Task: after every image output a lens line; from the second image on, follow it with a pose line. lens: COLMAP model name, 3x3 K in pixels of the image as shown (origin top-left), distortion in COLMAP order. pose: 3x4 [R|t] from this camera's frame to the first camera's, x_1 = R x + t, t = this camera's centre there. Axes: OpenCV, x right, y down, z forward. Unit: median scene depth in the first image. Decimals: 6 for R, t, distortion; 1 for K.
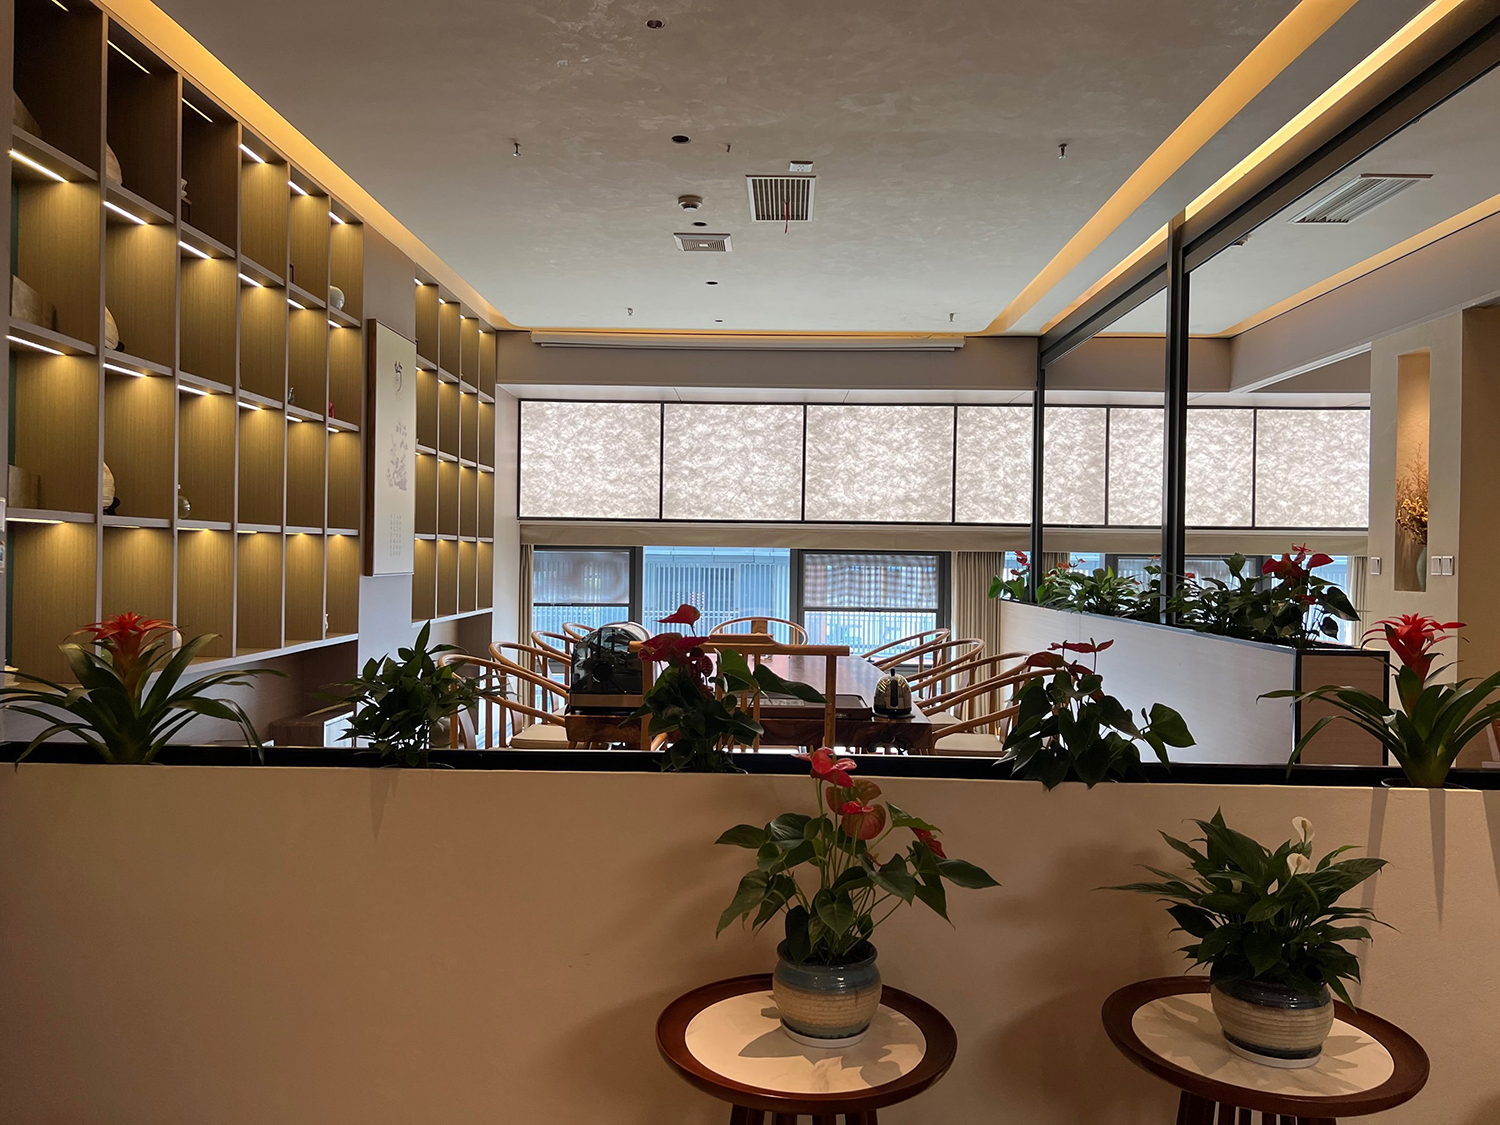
lens RADIAL K [[1117.4, 0, 750.0], [0, 1117.4, 562.5], [0, 0, 1]] dist [0.011285, -0.008276]
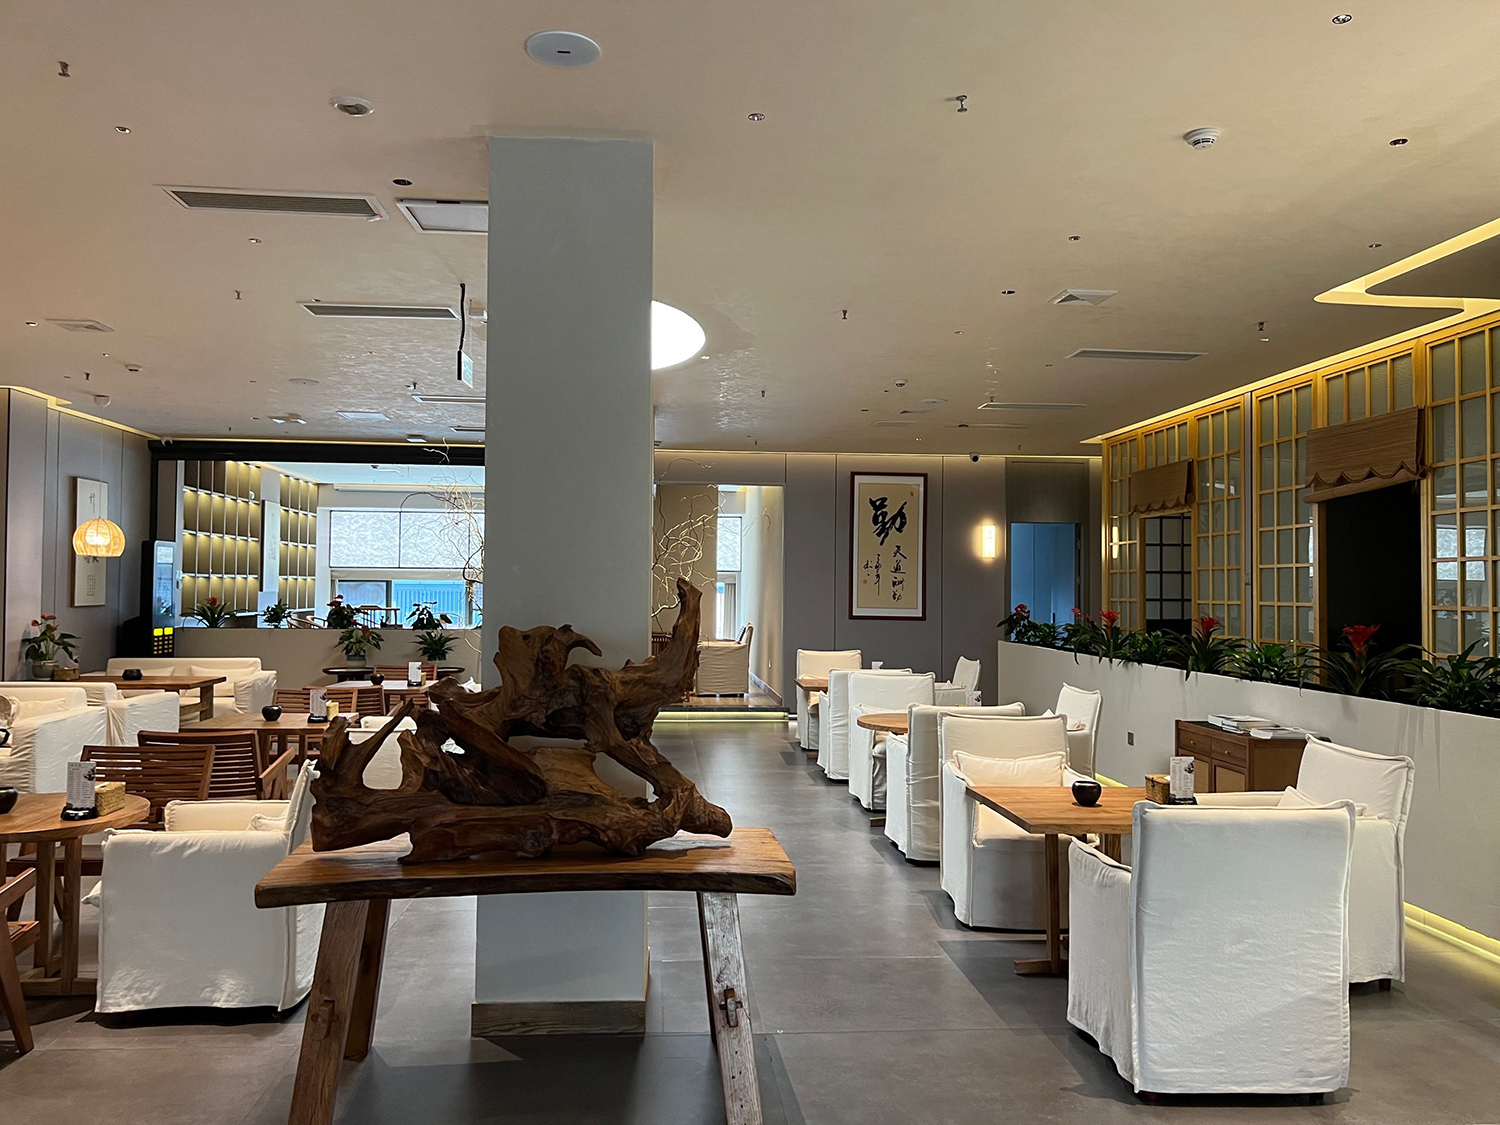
lens RADIAL K [[1117.4, 0, 750.0], [0, 1117.4, 562.5], [0, 0, 1]] dist [0.011285, -0.008276]
pose [[0.994172, -0.004251, 0.107718, 0.357739], [0.007133, 0.999626, -0.026384, 0.013770], [-0.107565, 0.026998, 0.993831, -1.199864]]
